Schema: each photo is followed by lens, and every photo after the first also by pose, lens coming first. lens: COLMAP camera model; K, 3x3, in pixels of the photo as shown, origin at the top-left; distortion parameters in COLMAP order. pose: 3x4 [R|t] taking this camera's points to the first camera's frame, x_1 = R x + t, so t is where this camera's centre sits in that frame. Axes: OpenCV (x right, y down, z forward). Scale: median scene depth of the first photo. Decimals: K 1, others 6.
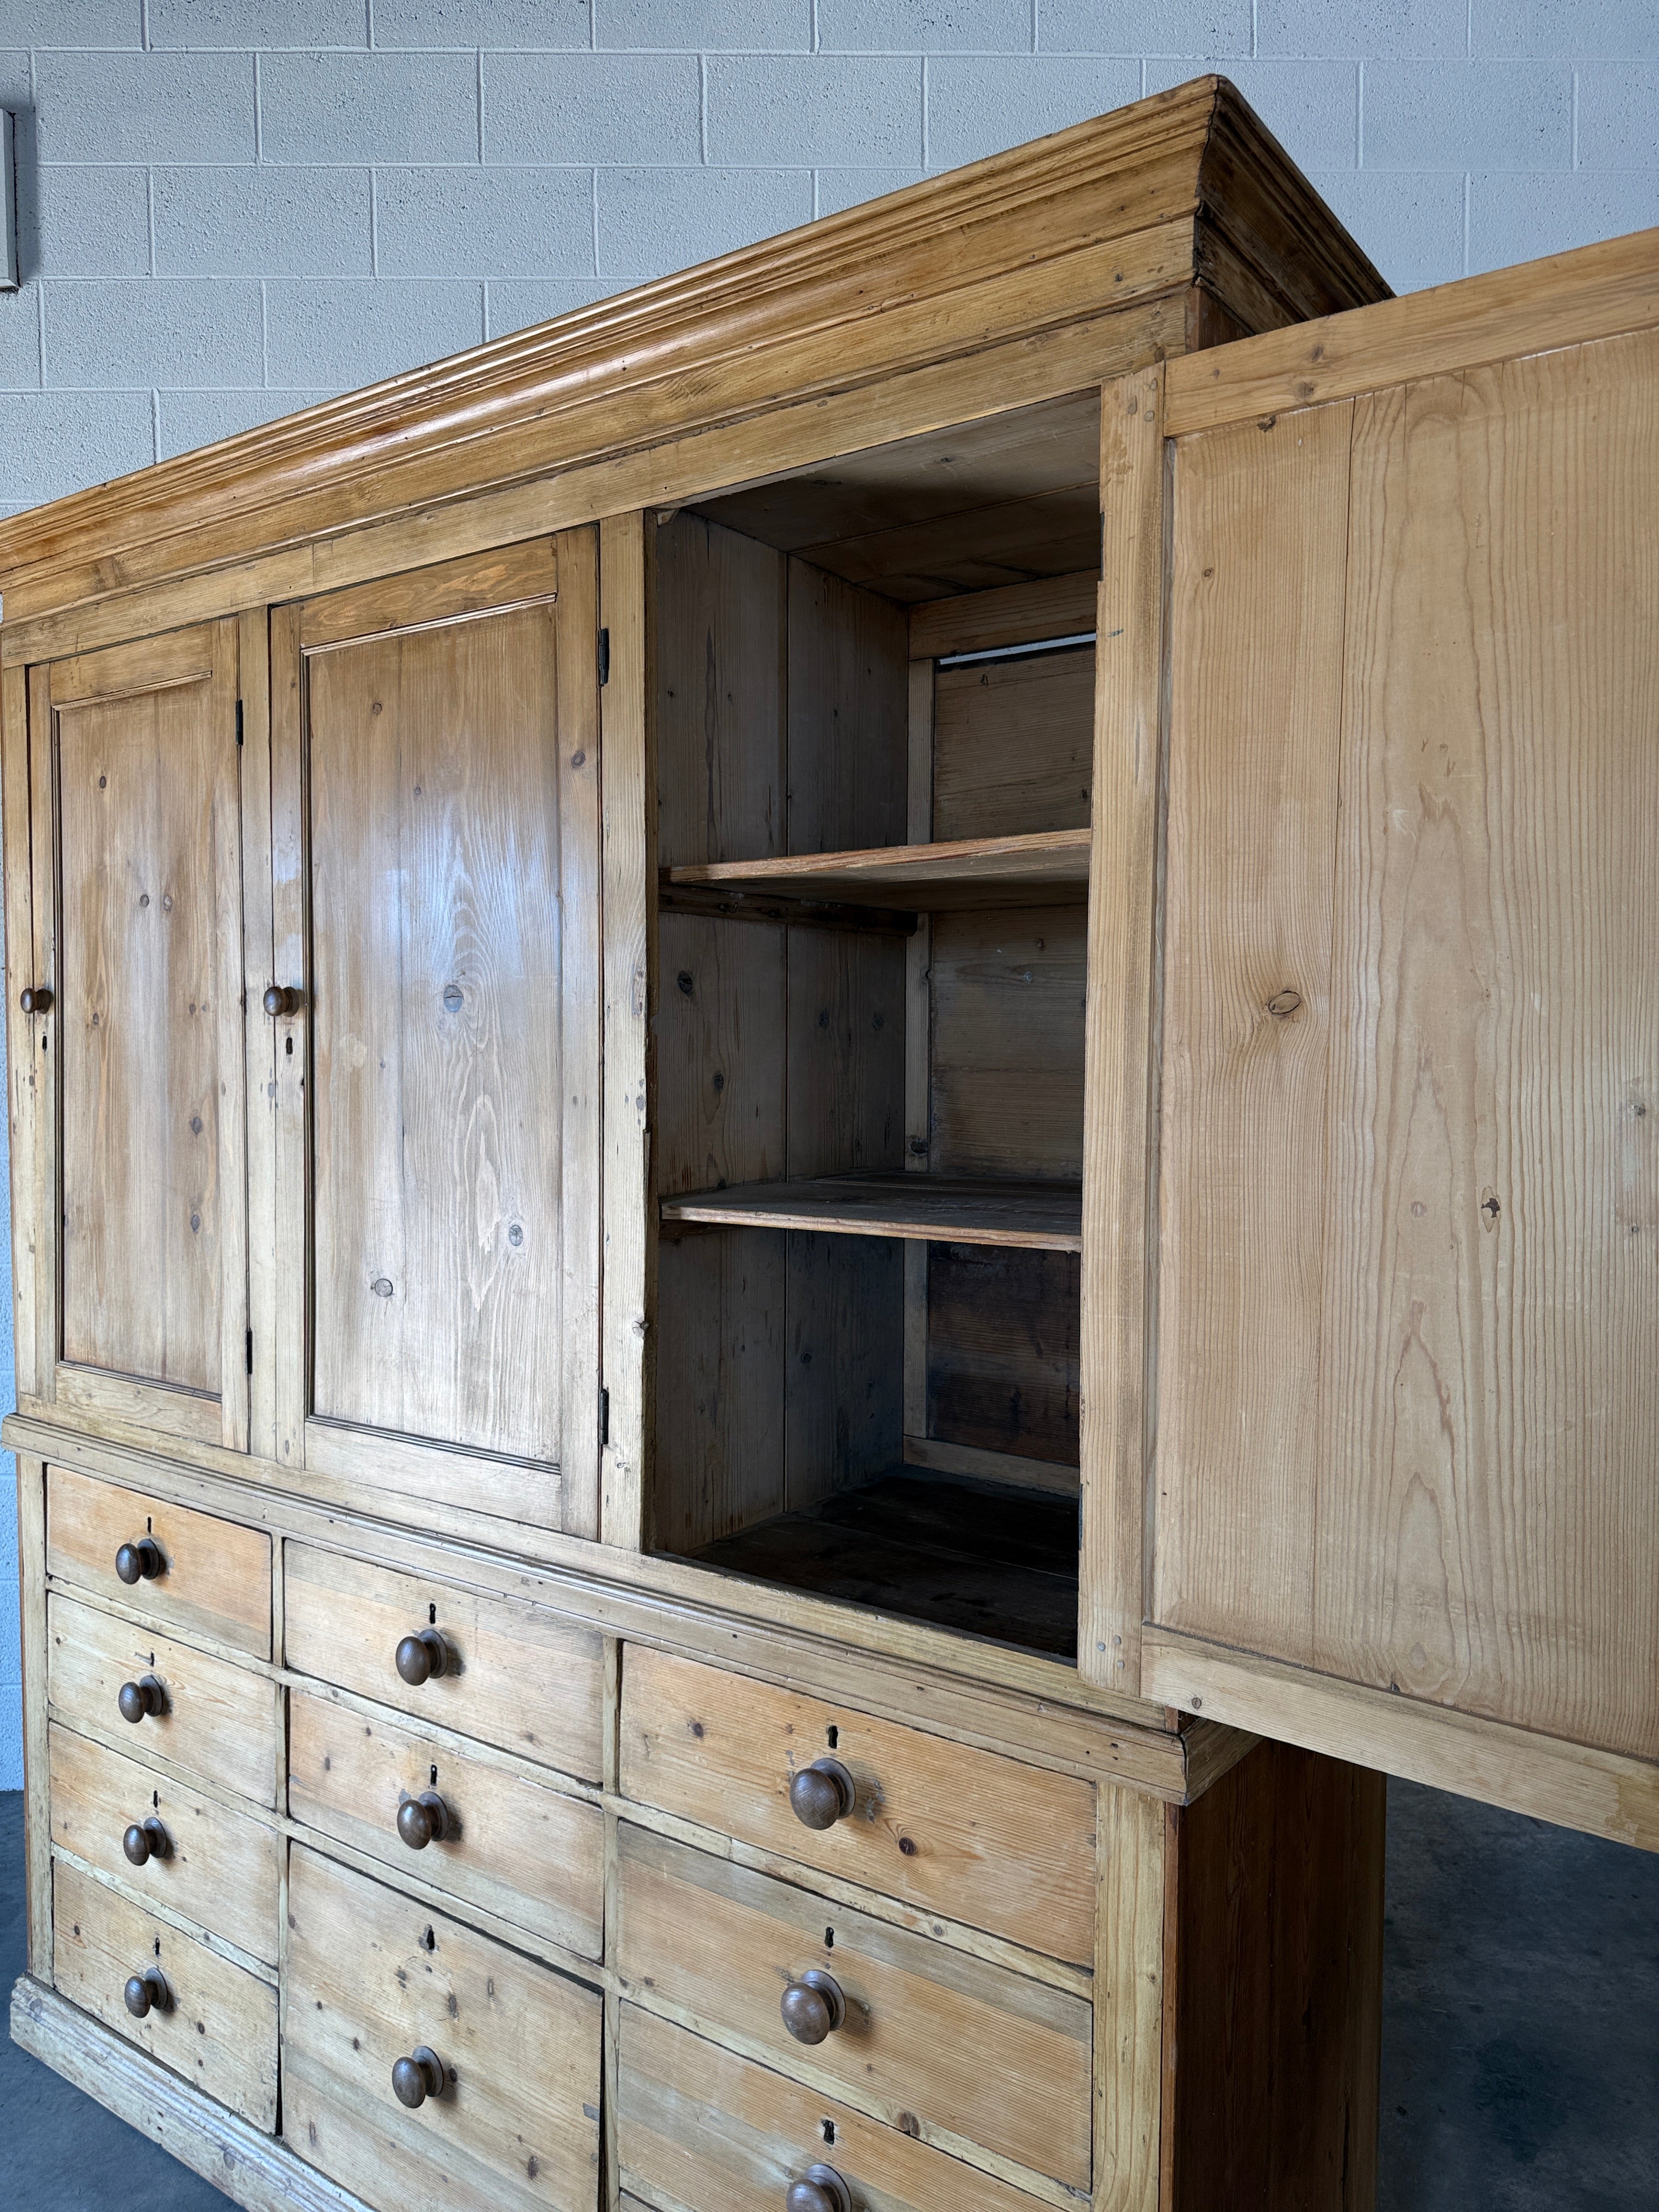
lens RADIAL K [[1576.6, 0, 829.1], [0, 1576.6, 1114.7], [0, 0, 1]] dist [0.074191, -0.121502]
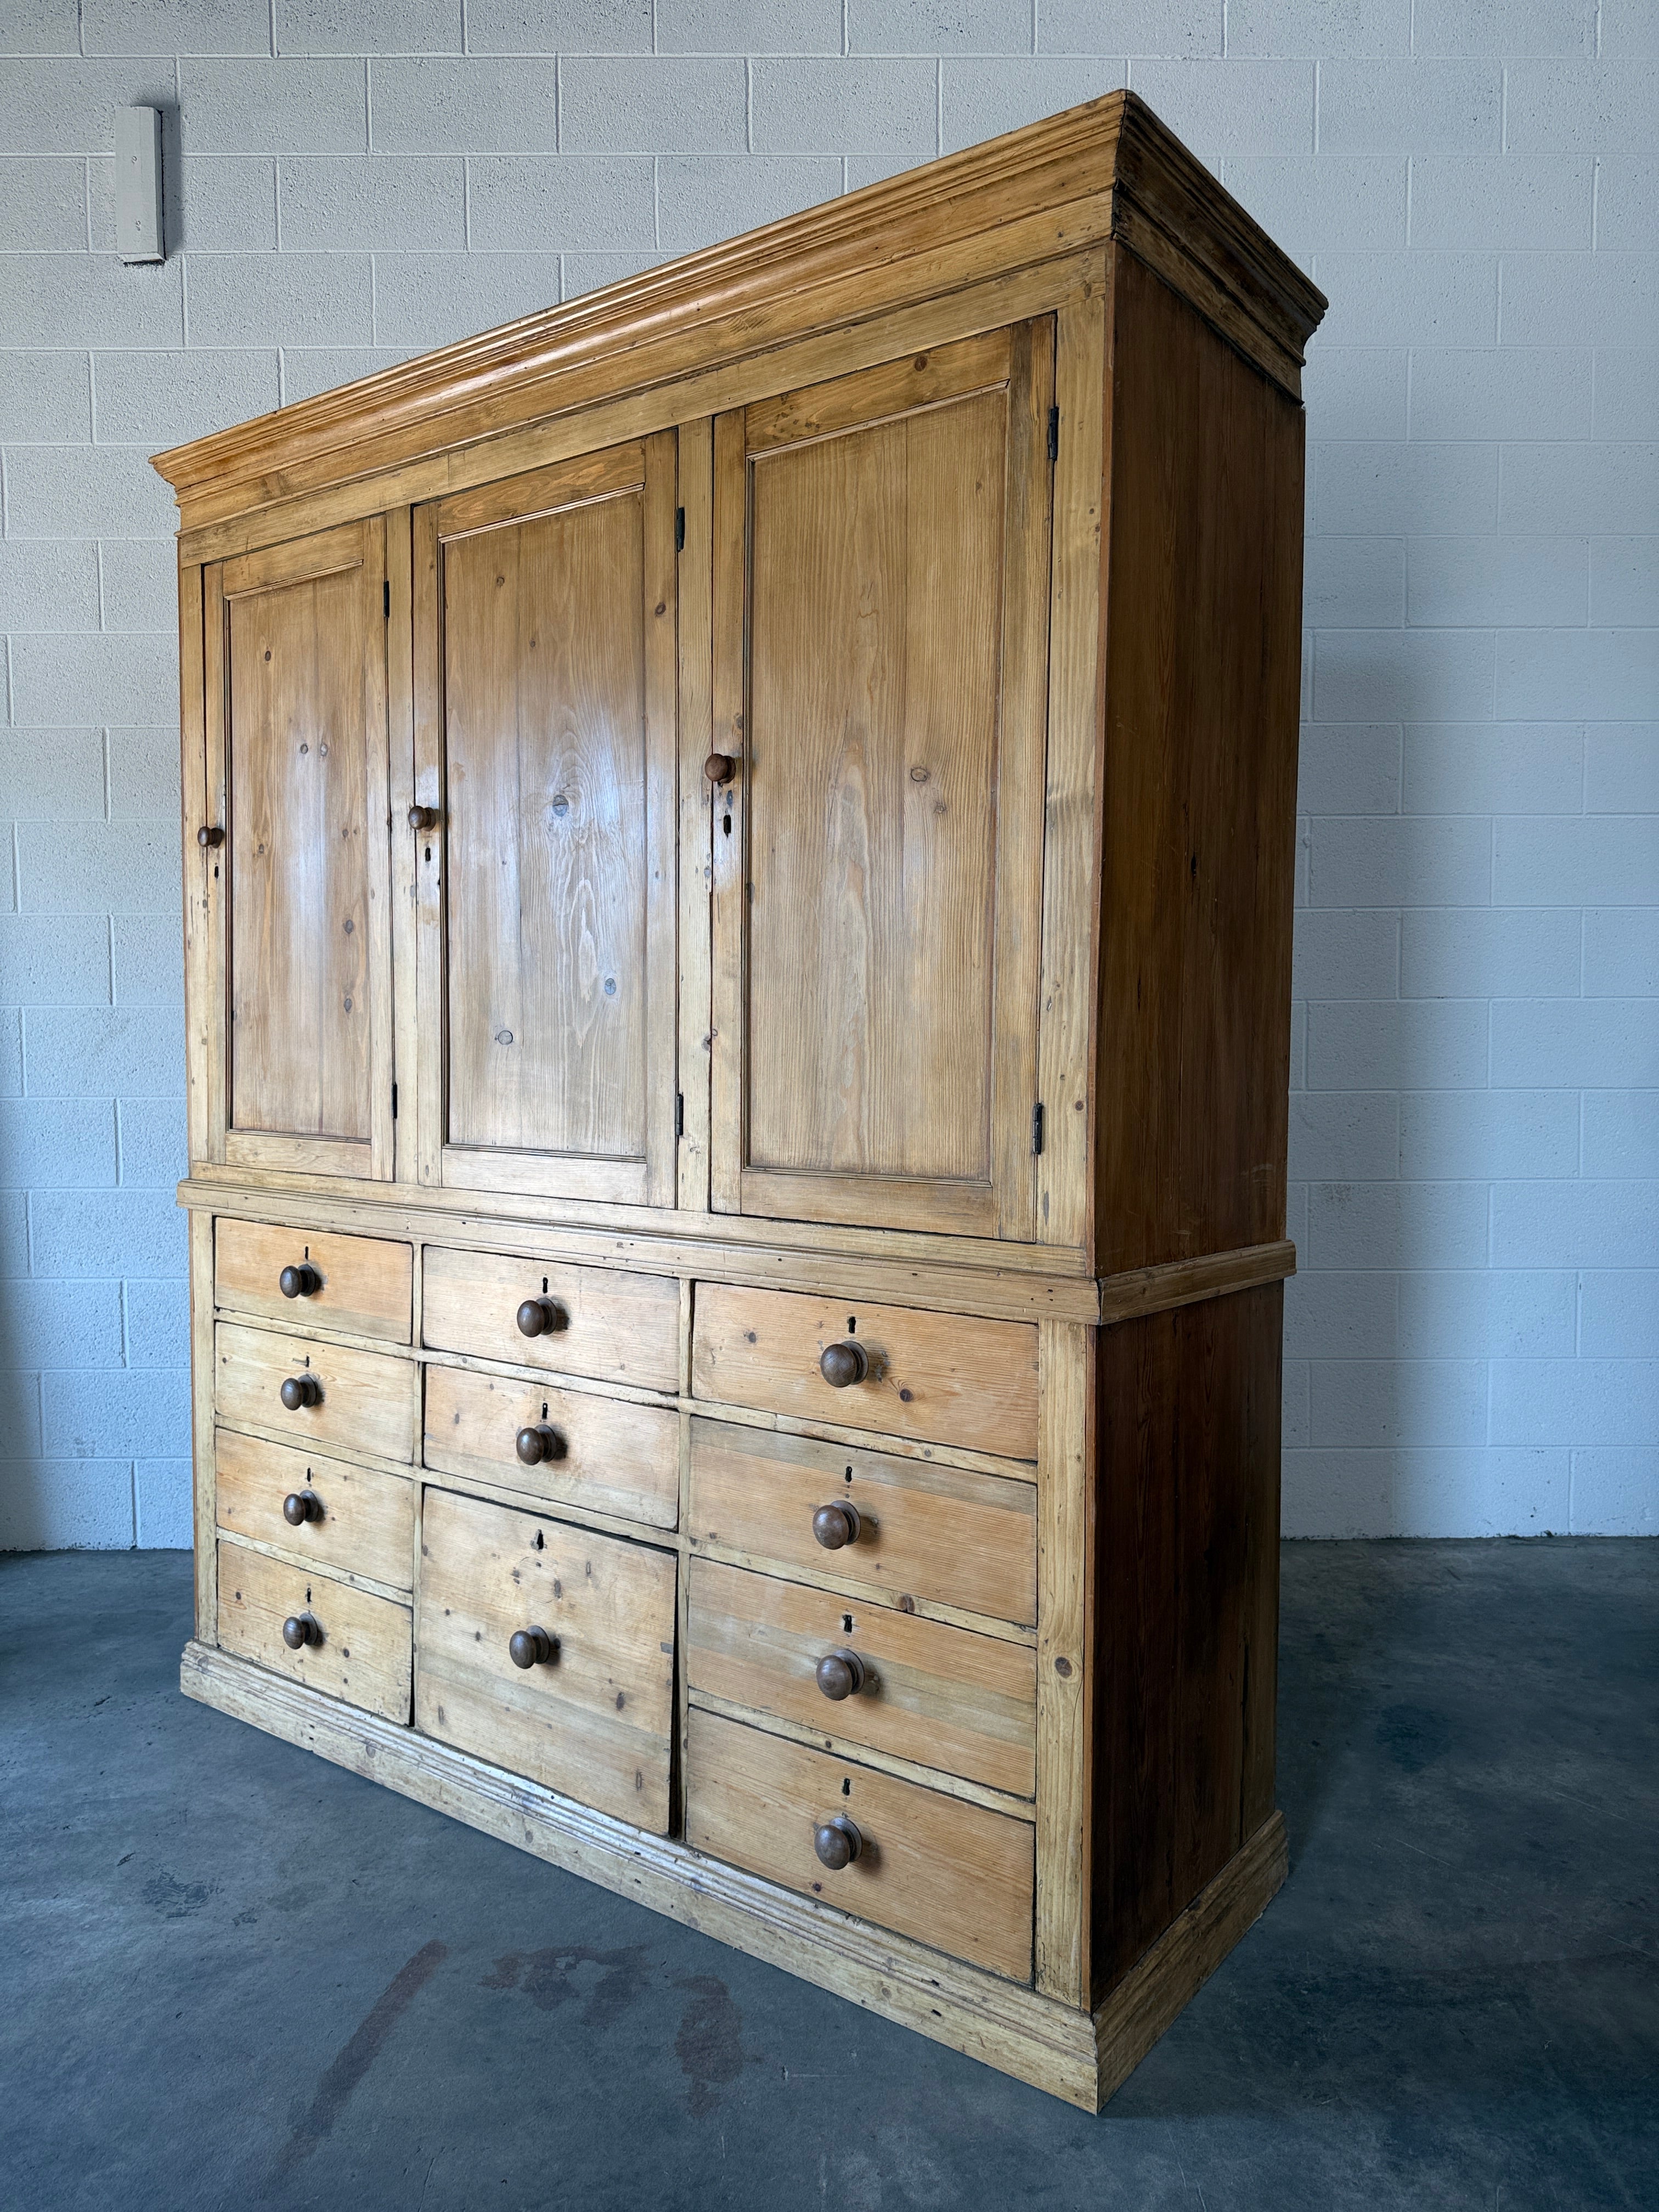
lens RADIAL K [[1576.6, 0, 829.1], [0, 1576.6, 1114.7], [0, 0, 1]] dist [0.074191, -0.121502]
pose [[0.999872, 0.003988, -0.015479, 0.002595], [-0.003885, 0.999970, 0.006695, 0.165021], [0.015505, -0.006634, 0.999858, -0.281220]]
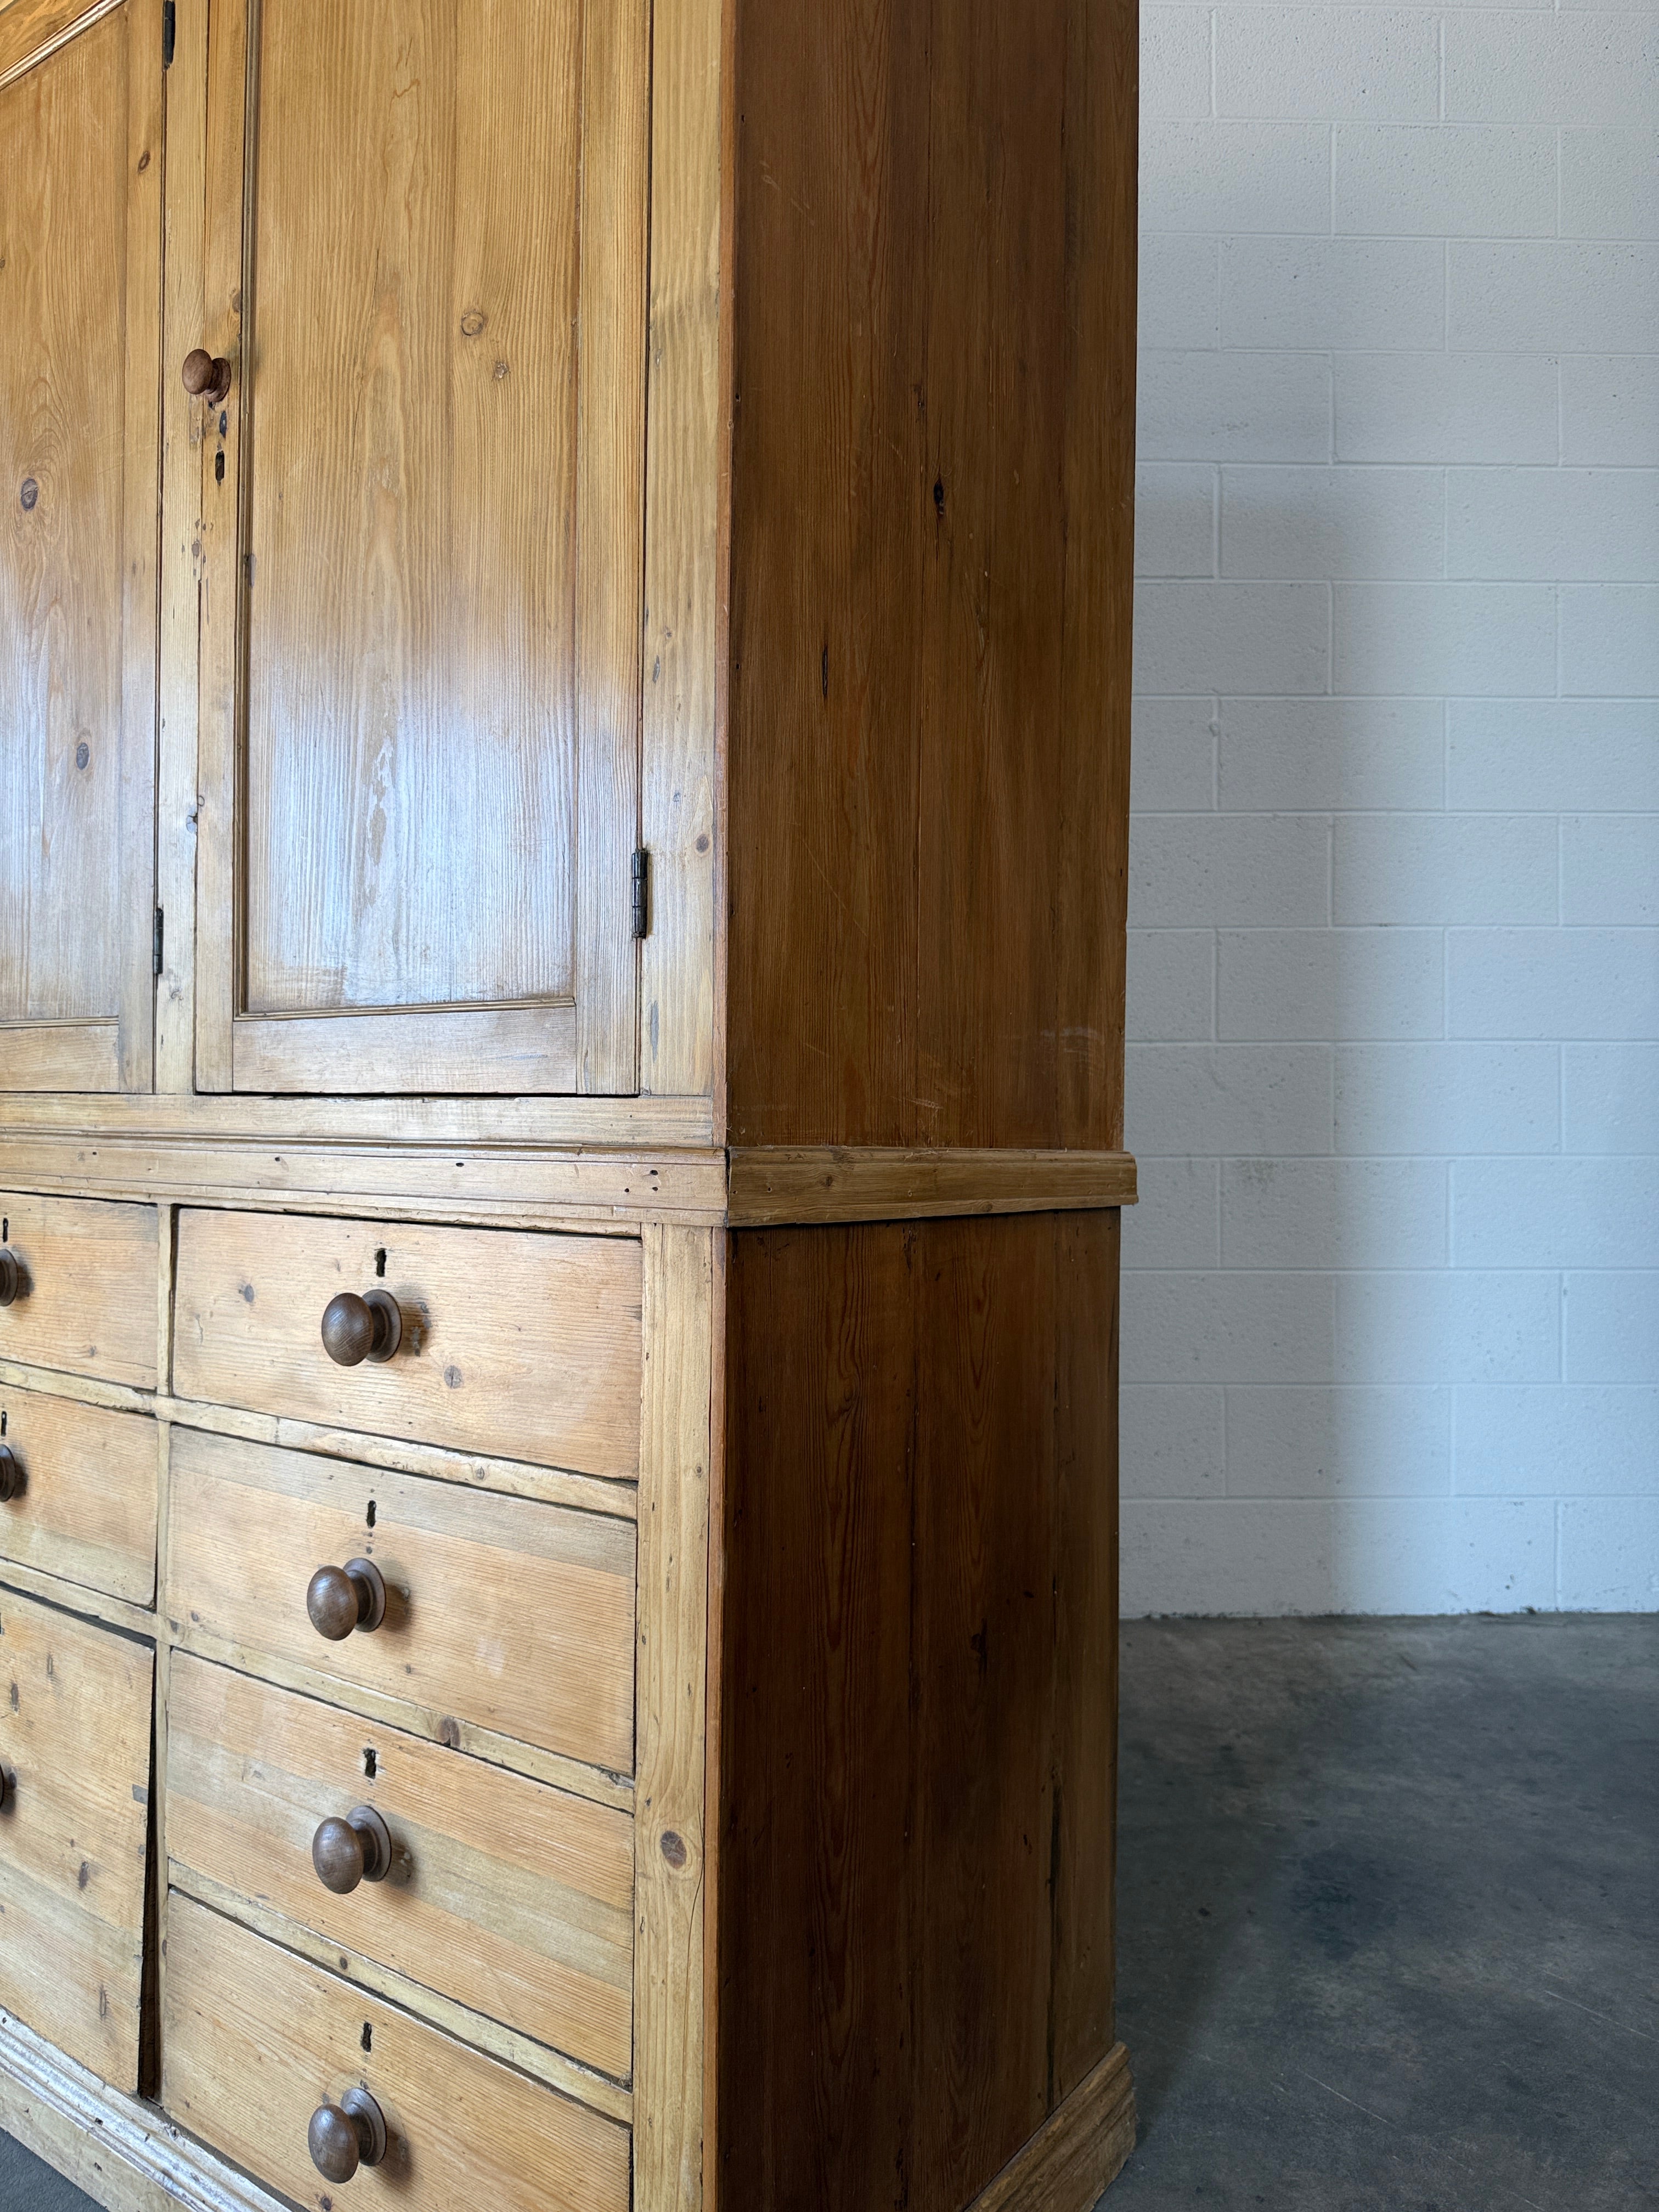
lens RADIAL K [[1576.6, 0, 829.1], [0, 1576.6, 1114.7], [0, 0, 1]] dist [0.074191, -0.121502]
pose [[0.999971, 0.007379, -0.002070, 0.191119], [-0.007453, 0.999229, -0.038544, 0.282920], [0.001784, 0.038558, 0.999255, 0.153365]]
